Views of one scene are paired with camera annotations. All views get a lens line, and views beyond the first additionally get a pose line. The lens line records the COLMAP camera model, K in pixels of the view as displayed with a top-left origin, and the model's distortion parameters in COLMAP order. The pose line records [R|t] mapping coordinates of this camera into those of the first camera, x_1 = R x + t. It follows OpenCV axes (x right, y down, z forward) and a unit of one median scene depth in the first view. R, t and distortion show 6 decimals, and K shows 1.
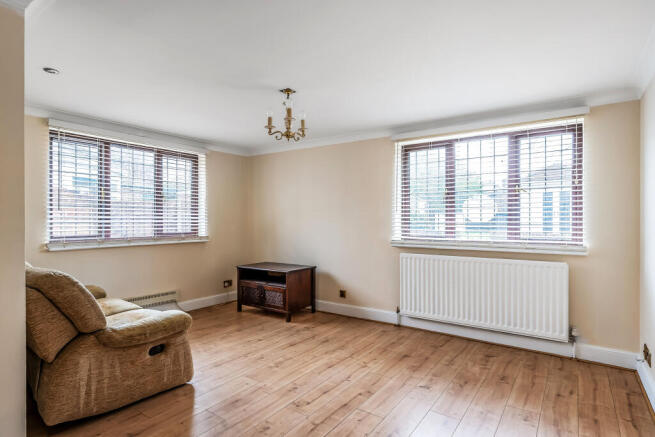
lens RADIAL K [[355.1, 0, 329.4], [0, 355.1, 218.6], [0, 0, 1]] dist [0.000395, -0.000249]
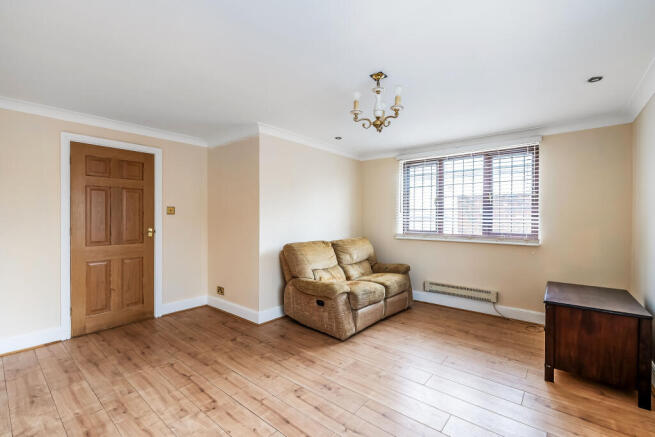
lens RADIAL K [[287.2, 0, 329.3], [0, 287.2, 218.8], [0, 0, 1]] dist [-0.002636, 0.001355]
pose [[-0.079322, -0.000169, -0.996849, 0.470648], [-0.004536, 0.999990, 0.000191, 0.002782], [0.996839, 0.004537, -0.079322, 0.711974]]
